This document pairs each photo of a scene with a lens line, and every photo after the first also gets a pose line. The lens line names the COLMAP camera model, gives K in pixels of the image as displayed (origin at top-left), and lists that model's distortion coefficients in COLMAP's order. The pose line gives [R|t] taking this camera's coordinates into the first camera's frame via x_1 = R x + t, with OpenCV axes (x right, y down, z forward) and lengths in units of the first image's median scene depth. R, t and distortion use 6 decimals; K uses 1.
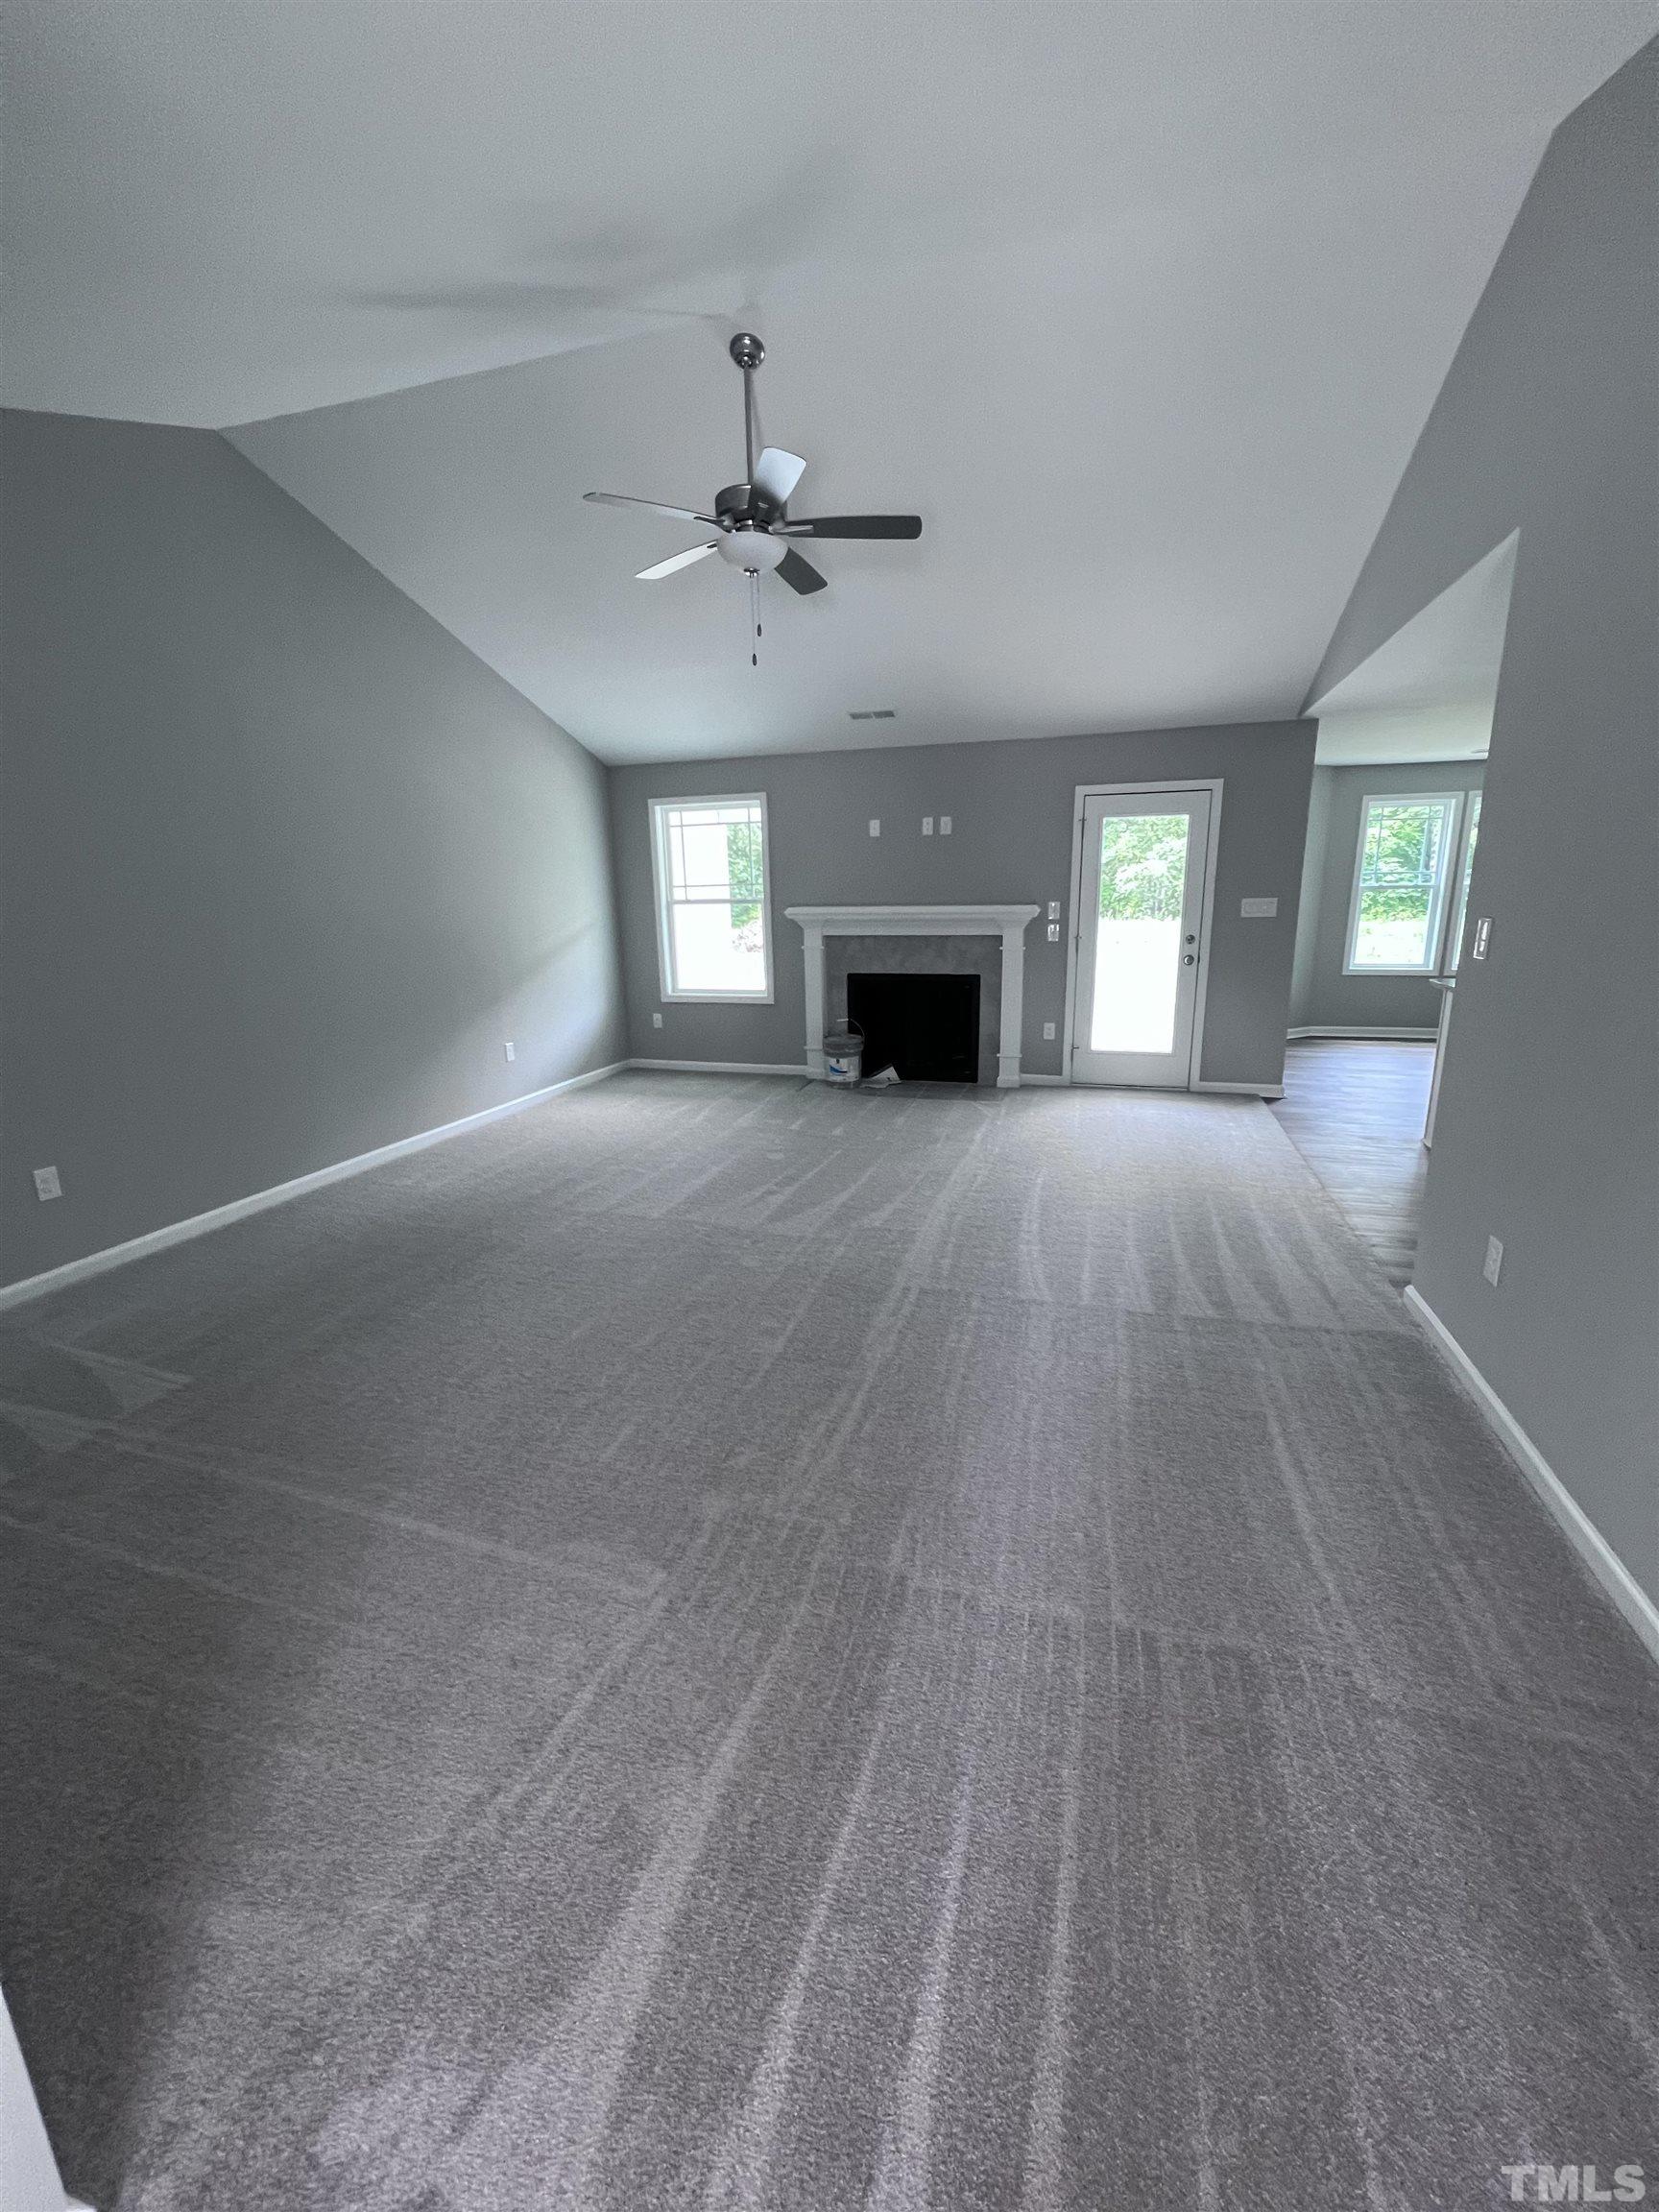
lens RADIAL K [[888.2, 0, 834.1], [0, 888.2, 1105.0], [0, 0, 1]] dist [0.002114, 0.000114]
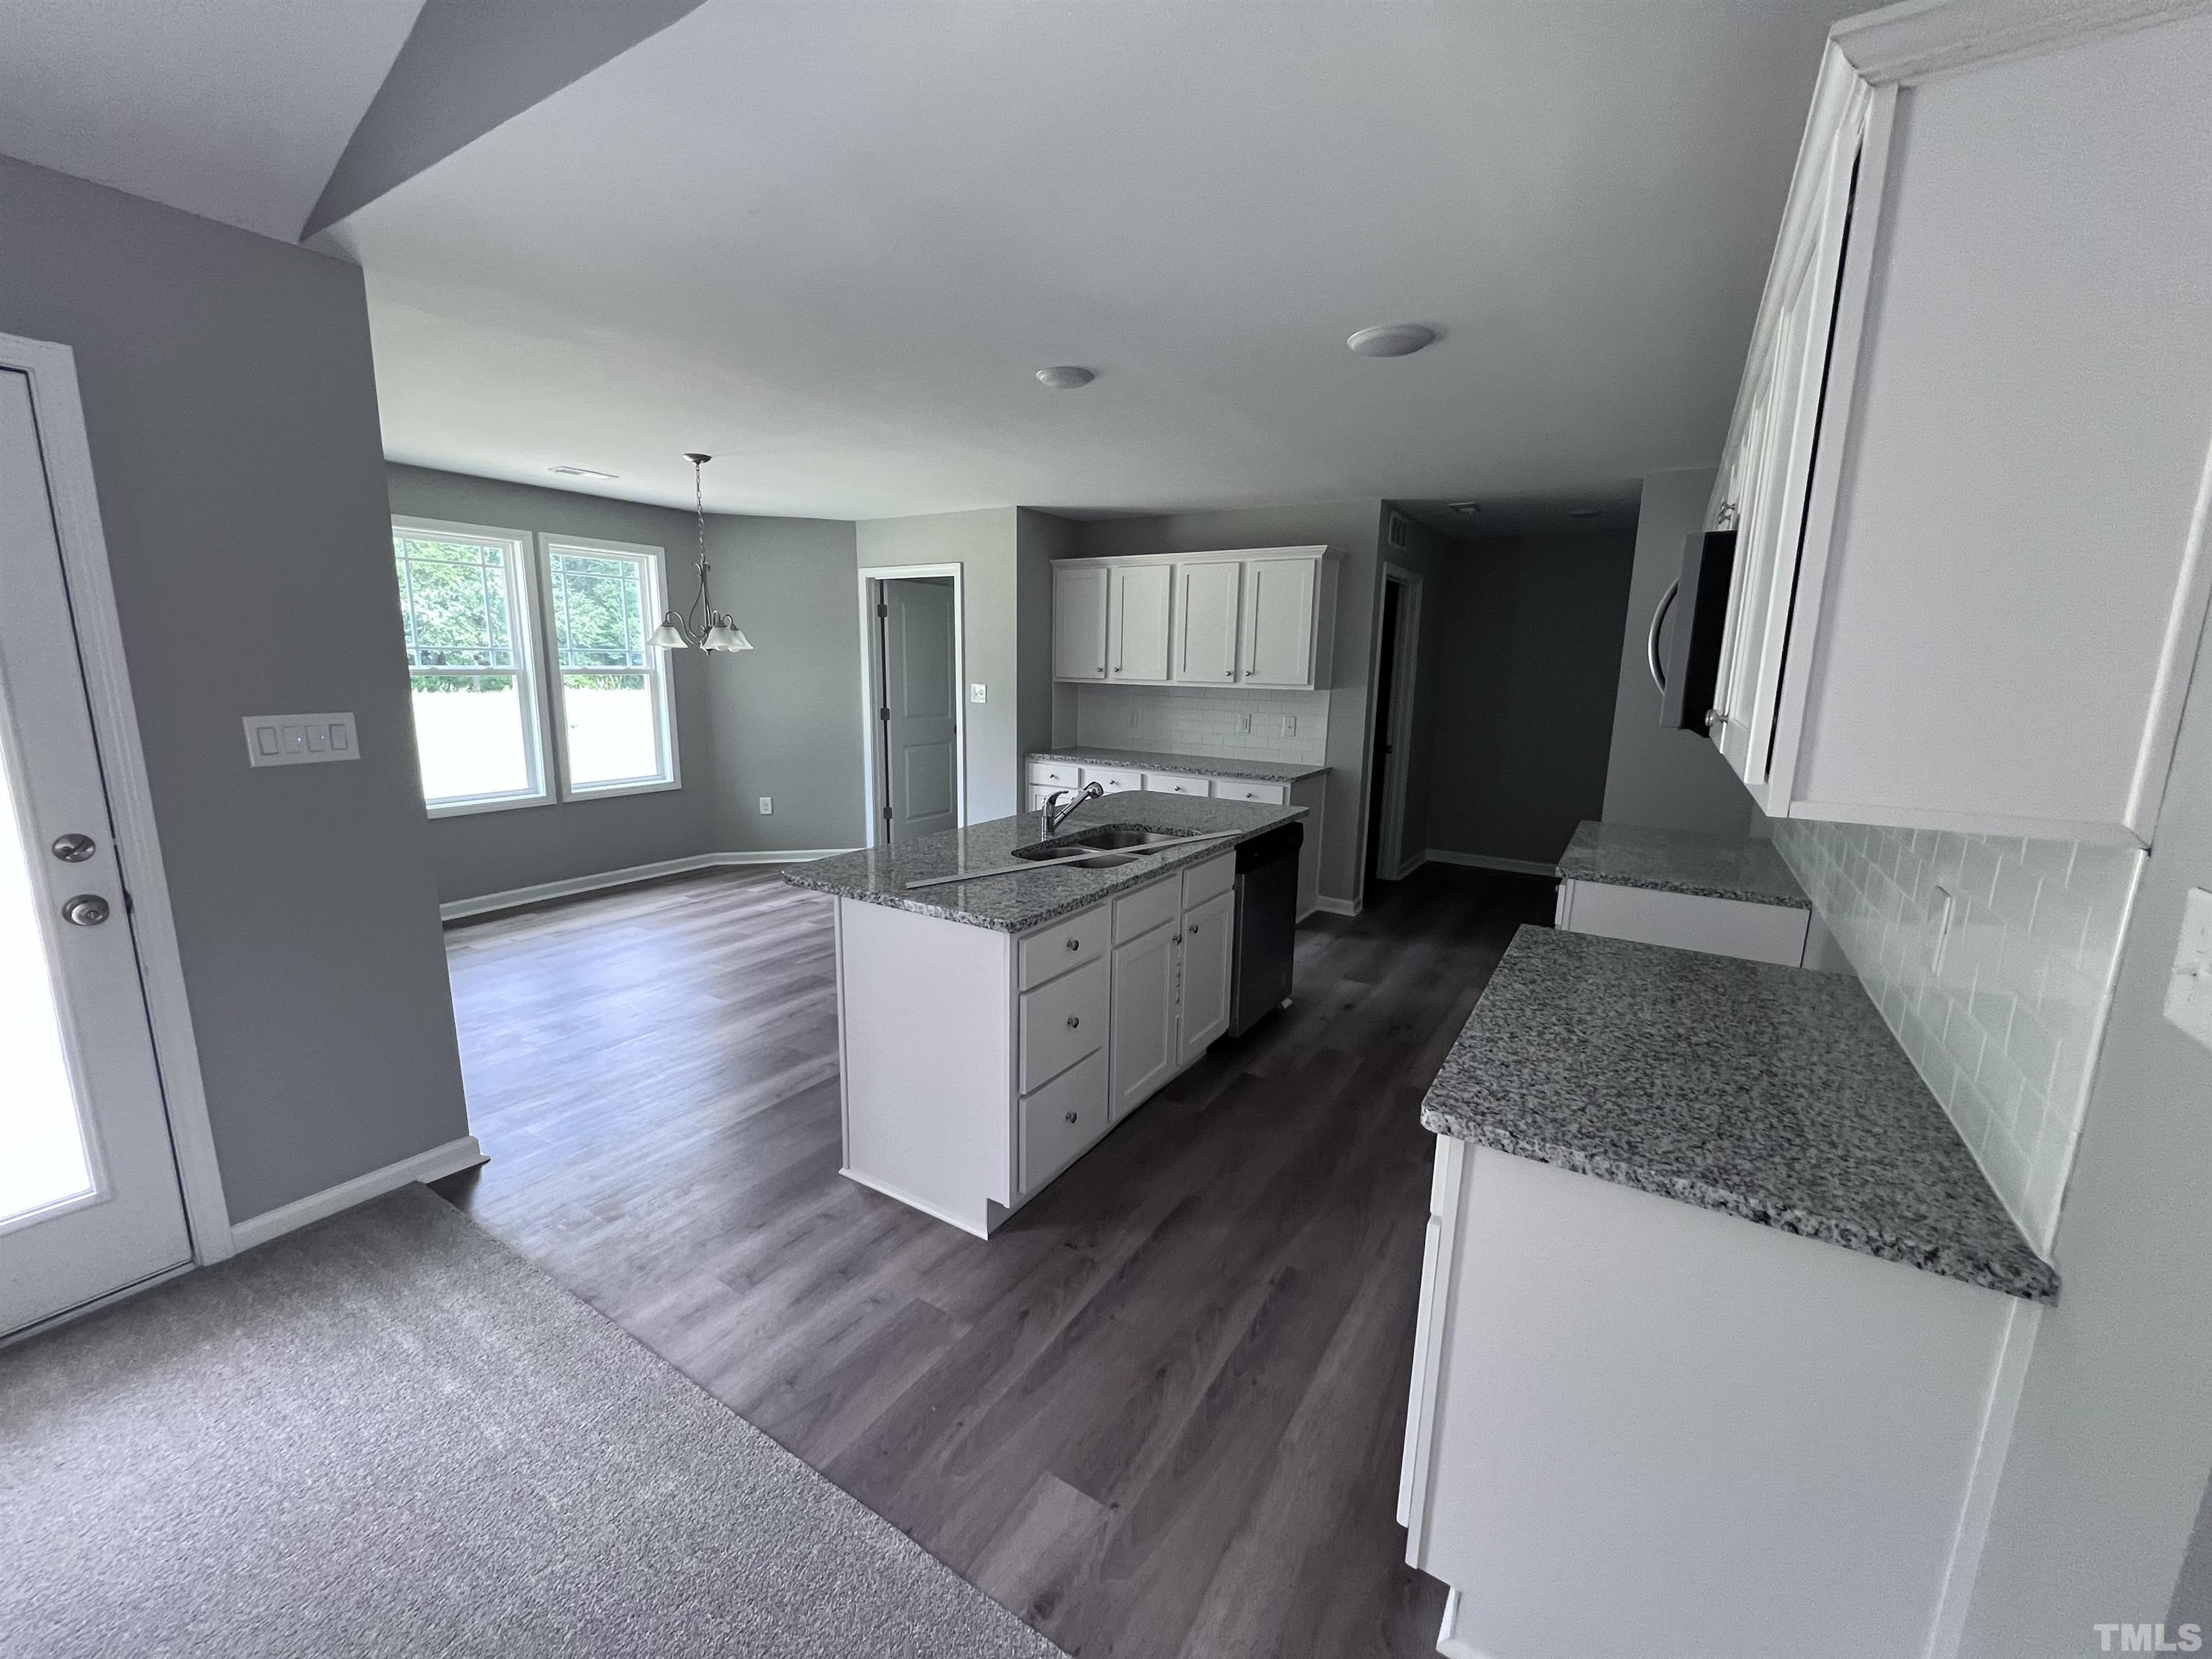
lens RADIAL K [[879.3, 0, 1105.9], [0, 879.3, 831.4], [0, 0, 1]] dist [-0.000881, 0.000122]
pose [[0.284680, -0.151016, 0.946653, 0.211215], [0.197852, 0.975508, 0.096120, -0.149769], [-0.937983, 0.159934, 0.307587, 0.560380]]
